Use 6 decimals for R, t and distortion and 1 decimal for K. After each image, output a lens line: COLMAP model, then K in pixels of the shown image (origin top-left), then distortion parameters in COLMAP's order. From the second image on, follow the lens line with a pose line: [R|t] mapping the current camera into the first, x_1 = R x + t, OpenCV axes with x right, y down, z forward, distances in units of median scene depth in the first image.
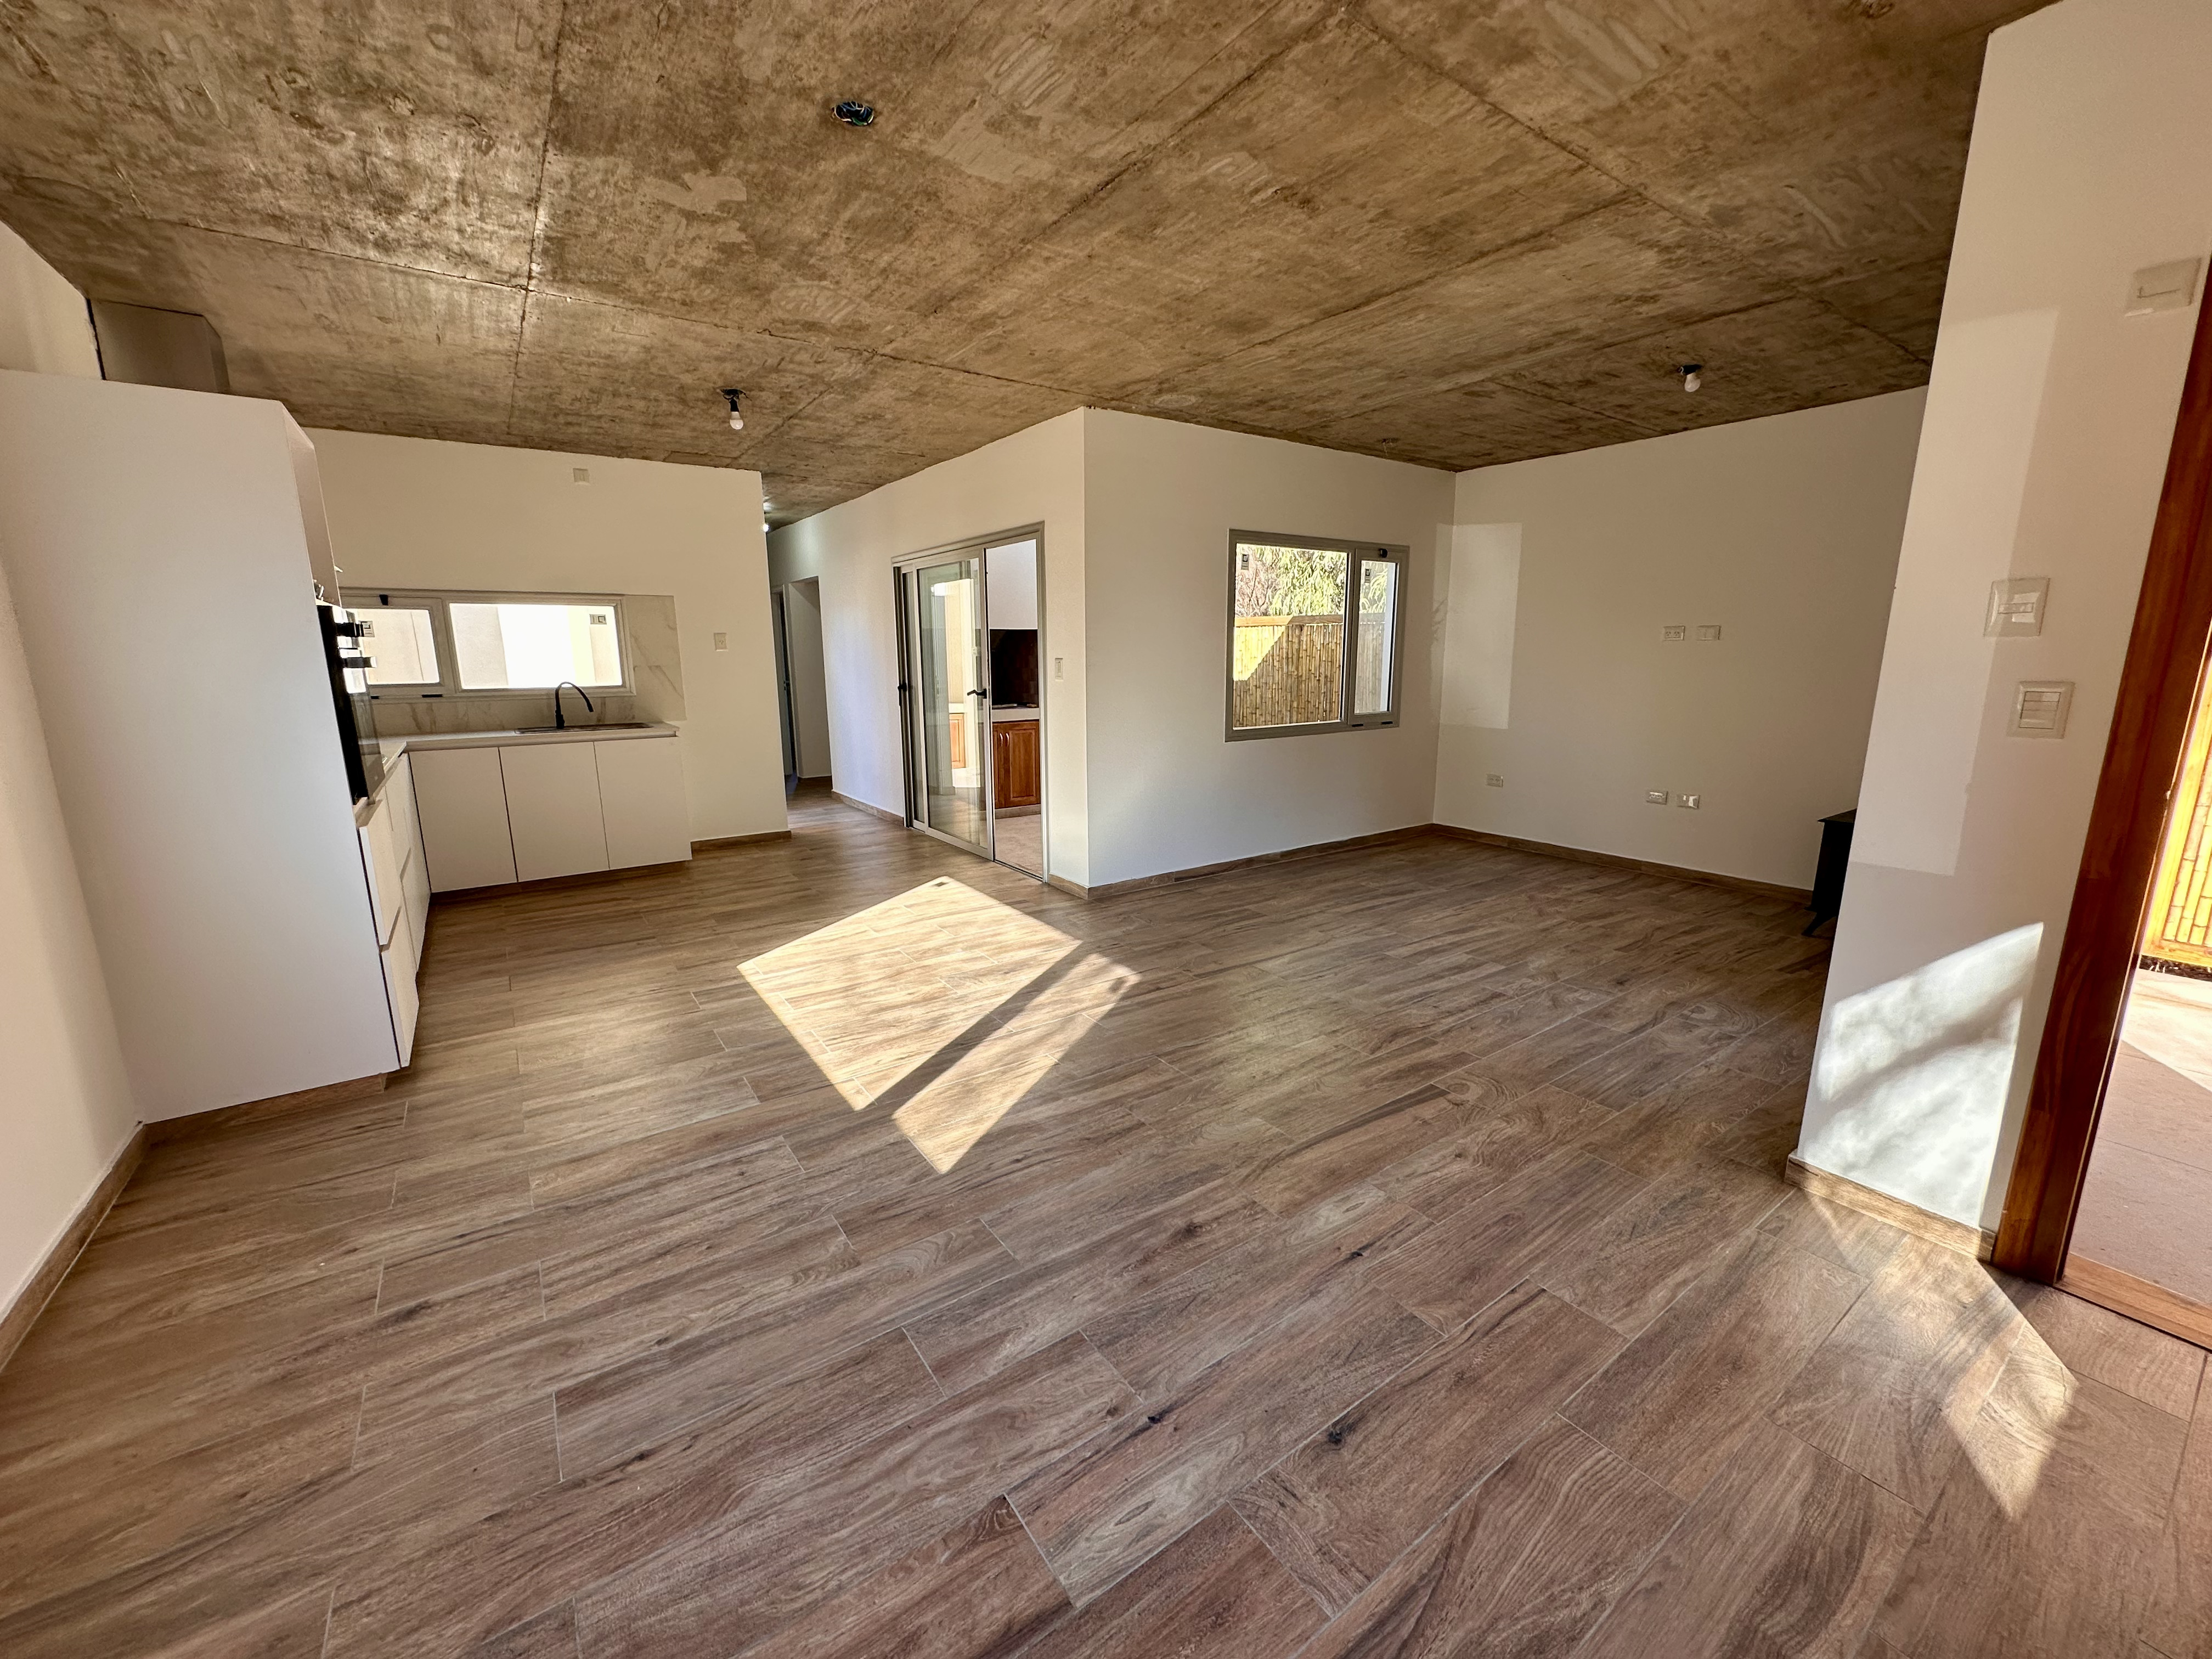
lens RADIAL K [[877.8, 0, 1106.8], [0, 877.8, 828.6], [0, 0, 1]] dist [-0.001819, 0.000247]
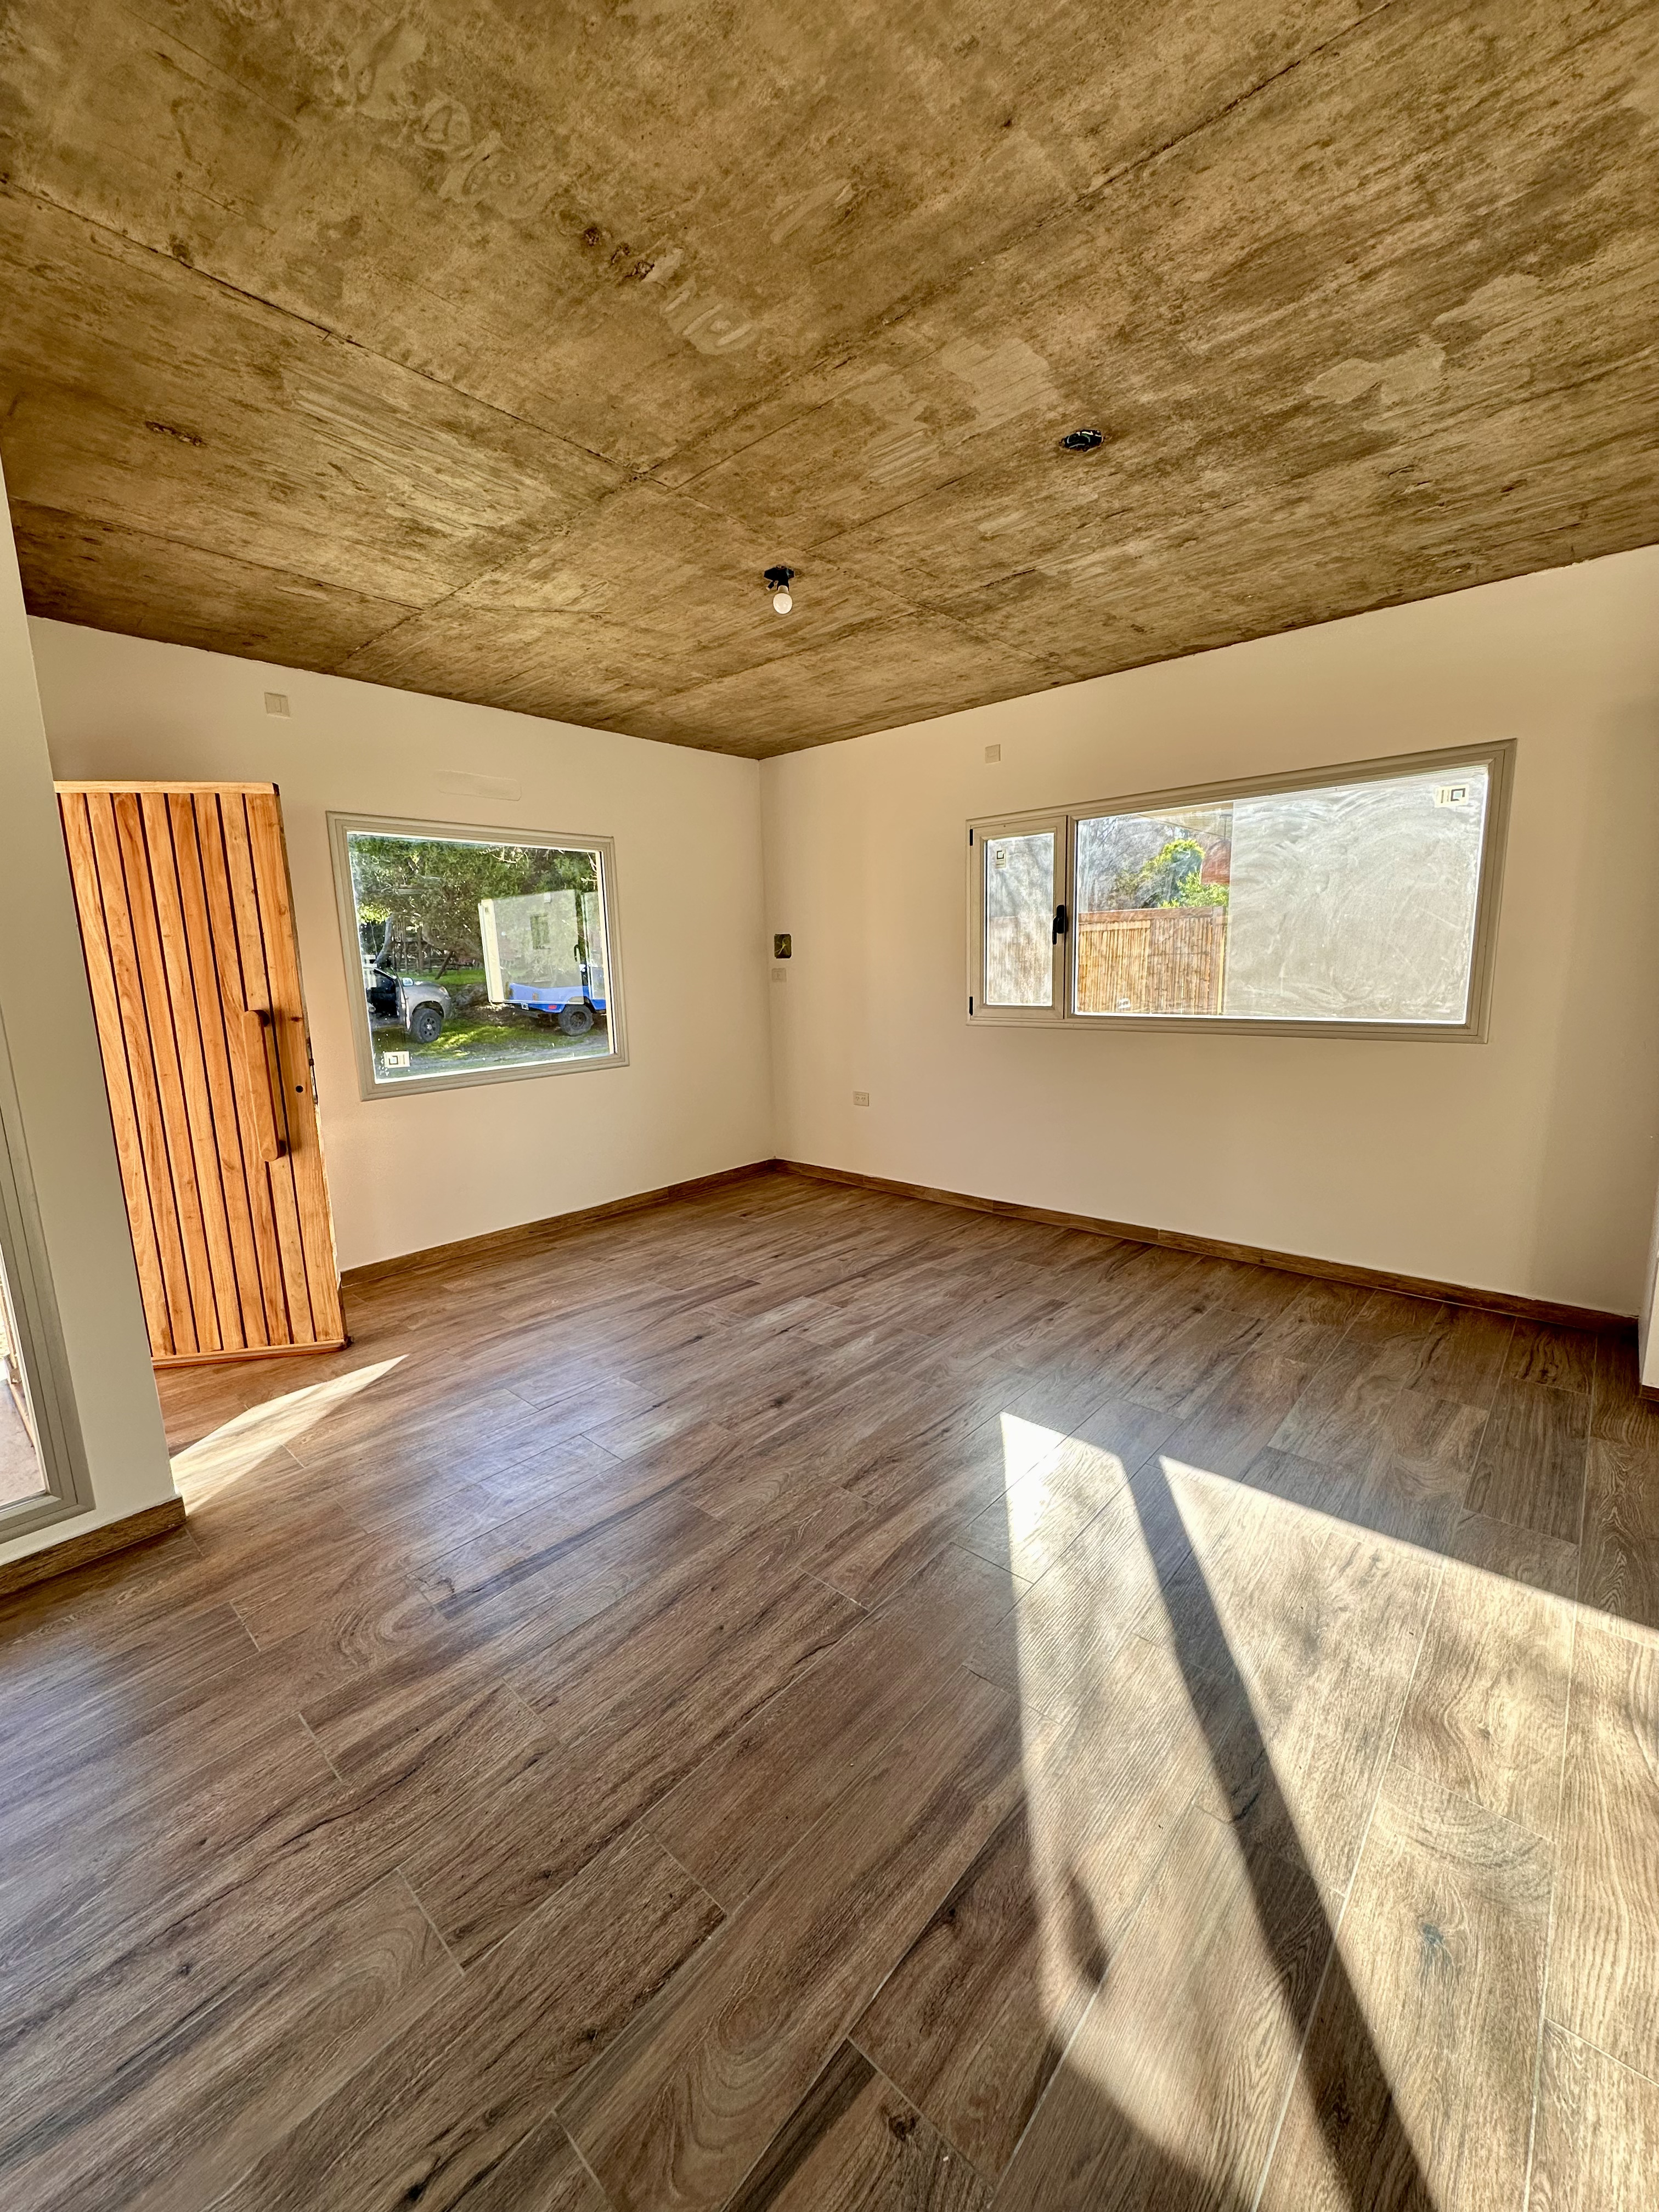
lens RADIAL K [[877.8, 0, 831.1], [0, 877.8, 1106.3], [0, 0, 1]] dist [-0.001819, 0.000247]
pose [[-0.973489, 0.070962, -0.217448, 0.208472], [-0.011997, 0.933510, 0.358350, -0.324502], [0.228419, 0.351459, -0.907911, 1.568111]]
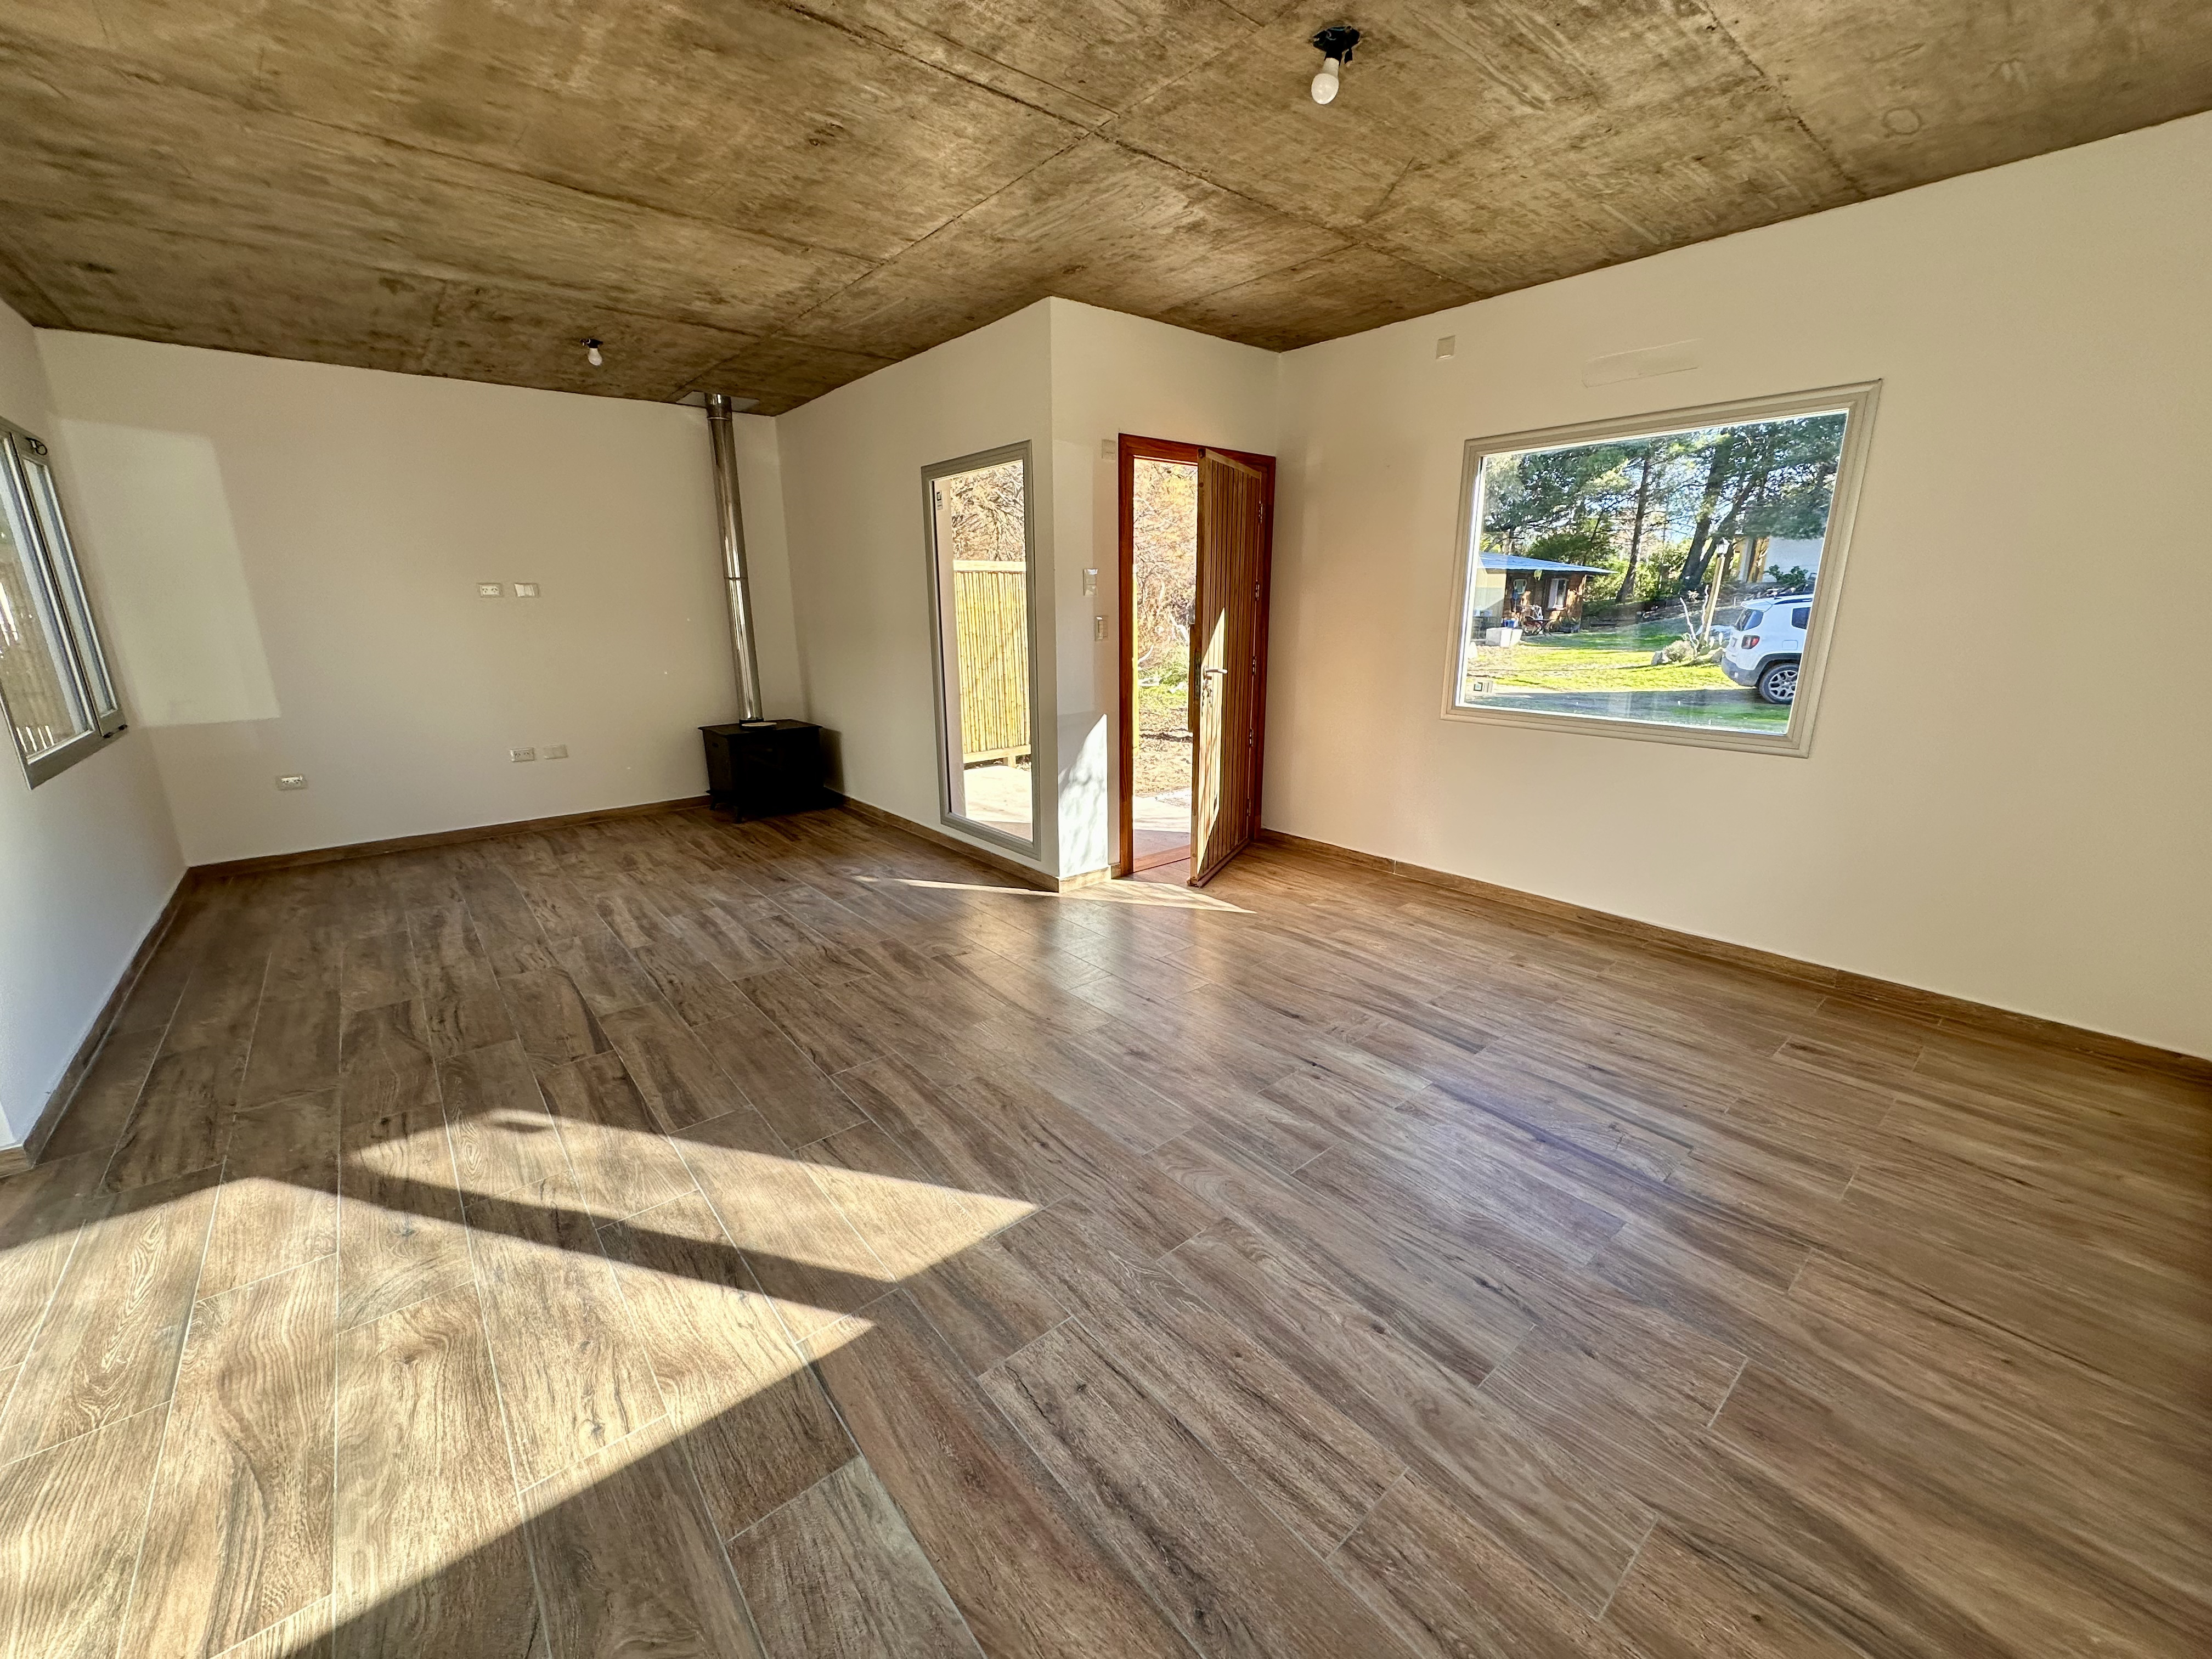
lens RADIAL K [[877.4, 0, 1106.0], [0, 877.4, 829.5], [0, 0, 1]] dist [-0.000954, 0.000231]
pose [[-0.087077, -0.247730, 0.964908, -0.818515], [0.206220, 0.943125, 0.260748, -0.154936], [-0.974623, 0.221688, -0.031038, 0.773185]]
